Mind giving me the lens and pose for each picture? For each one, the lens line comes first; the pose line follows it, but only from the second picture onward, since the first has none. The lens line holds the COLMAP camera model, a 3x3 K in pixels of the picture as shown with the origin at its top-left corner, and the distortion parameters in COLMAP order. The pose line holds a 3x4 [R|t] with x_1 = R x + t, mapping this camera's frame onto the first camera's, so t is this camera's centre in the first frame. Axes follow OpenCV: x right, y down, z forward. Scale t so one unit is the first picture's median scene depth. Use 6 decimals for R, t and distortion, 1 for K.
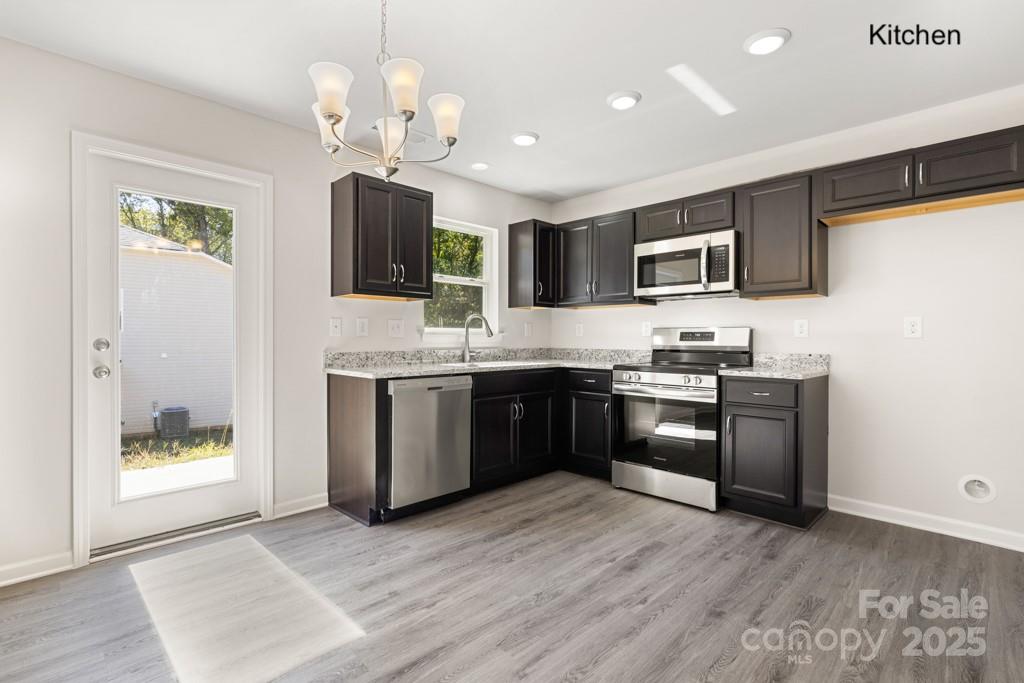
lens RADIAL K [[476.9, 0, 509.1], [0, 476.9, 342.3], [0, 0, 1]] dist [-0.003713, 0.002298]
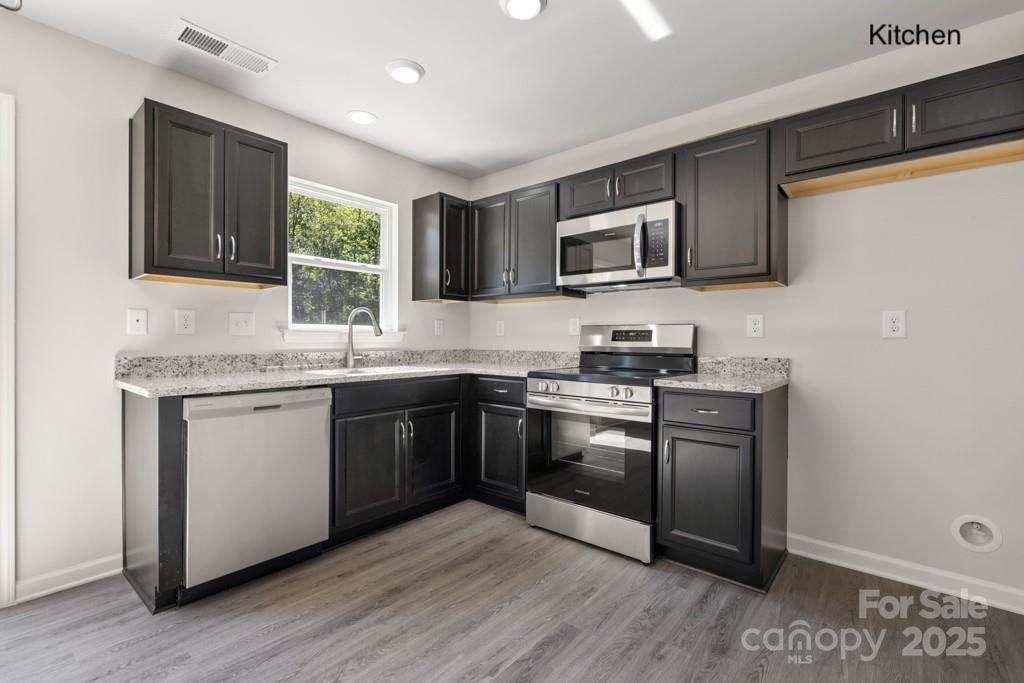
lens RADIAL K [[455.5, 0, 509.3], [0, 455.5, 341.3], [0, 0, 1]] dist [-0.003043, -0.000014]
pose [[0.996746, 0.000797, 0.080599, 0.140233], [-0.000782, 1.000000, -0.000212, -0.002694], [-0.080599, 0.000148, 0.996747, 0.273353]]
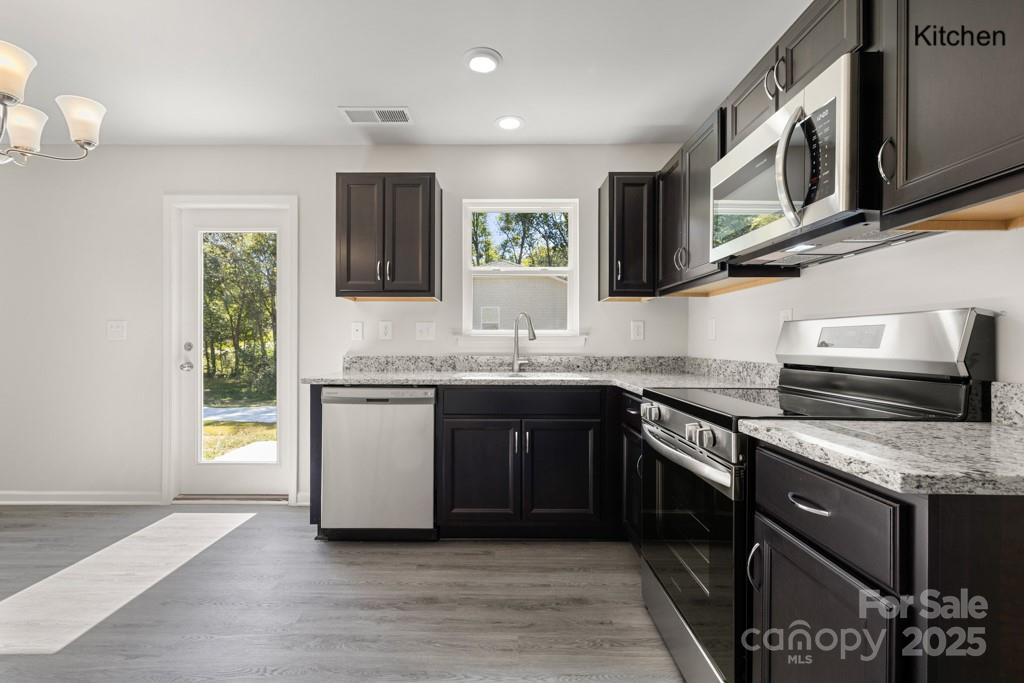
lens RADIAL K [[446.4, 0, 505.8], [0, 446.4, 342.8], [0, 0, 1]] dist [0.006299, -0.000051]
pose [[0.702864, -0.000220, -0.711325, 0.537510], [-0.005963, 0.999963, -0.006202, -0.002961], [0.711300, 0.008601, 0.702836, 0.559427]]
